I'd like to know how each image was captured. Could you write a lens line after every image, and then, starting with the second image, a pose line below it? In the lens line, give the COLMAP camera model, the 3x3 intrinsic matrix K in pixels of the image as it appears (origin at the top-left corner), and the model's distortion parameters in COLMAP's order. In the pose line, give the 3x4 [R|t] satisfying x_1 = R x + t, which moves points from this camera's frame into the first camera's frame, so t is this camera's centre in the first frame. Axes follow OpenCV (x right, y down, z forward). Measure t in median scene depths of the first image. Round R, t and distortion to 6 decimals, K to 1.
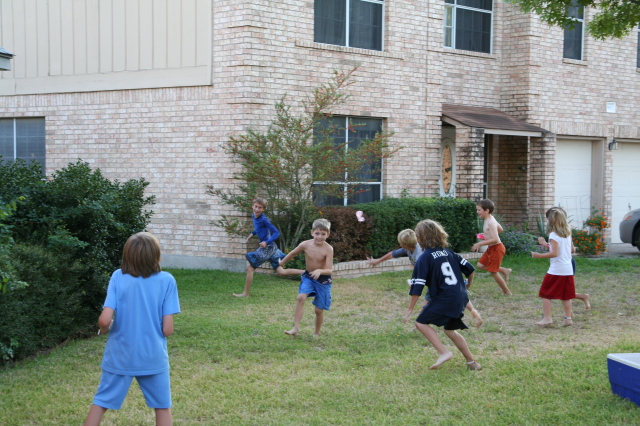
lens RADIAL K [[1231.9, 0, 320.0], [0, 1231.9, 213.0], [0, 0, 1]] dist [0.265667, 1.269025]
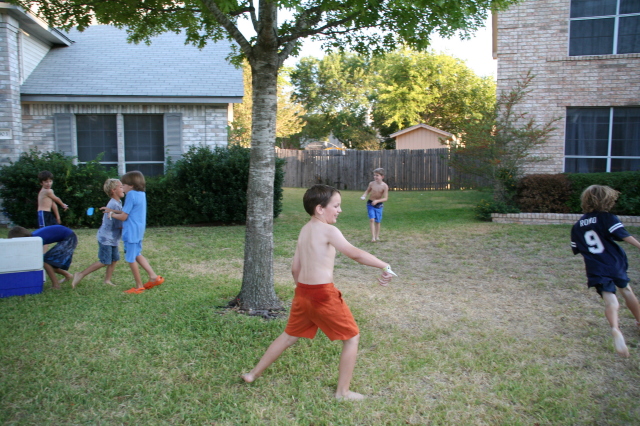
lens RADIAL K [[537.2, 0, 315.4], [0, 537.2, 212.9], [0, 0, 1]] dist [-0.161606, 0.178436]
pose [[0.371748, 0.098576, -0.923085, 0.430409], [-0.027127, 0.995075, 0.095339, -0.009063], [0.927937, -0.010402, 0.372591, 0.491336]]
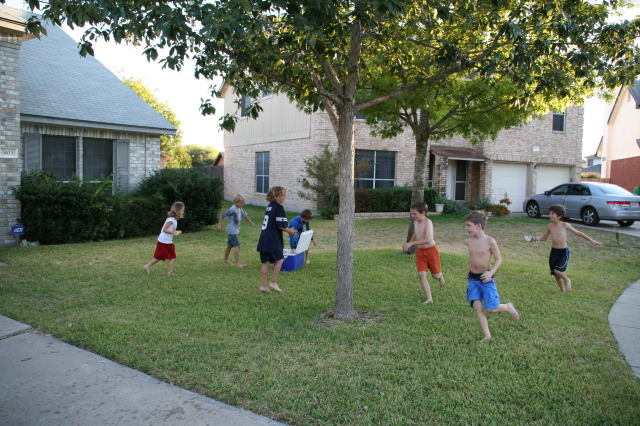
lens RADIAL K [[535.8, 0, 315.7], [0, 535.8, 213.5], [0, 0, 1]] dist [-0.161443, 0.173592]
pose [[0.920821, 0.045985, -0.387265, 0.310070], [-0.031223, 0.998529, 0.044329, -0.001681], [0.388733, -0.028728, 0.920902, 0.036004]]
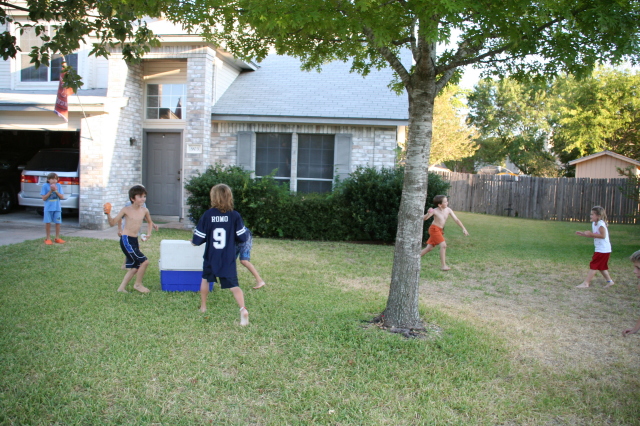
lens RADIAL K [[535.8, 0, 315.7], [0, 535.8, 213.5], [0, 0, 1]] dist [-0.161443, 0.173592]
pose [[0.059582, 0.078716, -0.995115, 0.442625], [-0.068229, 0.994876, 0.074612, -0.010857], [0.995889, 0.063450, 0.064648, 0.497714]]
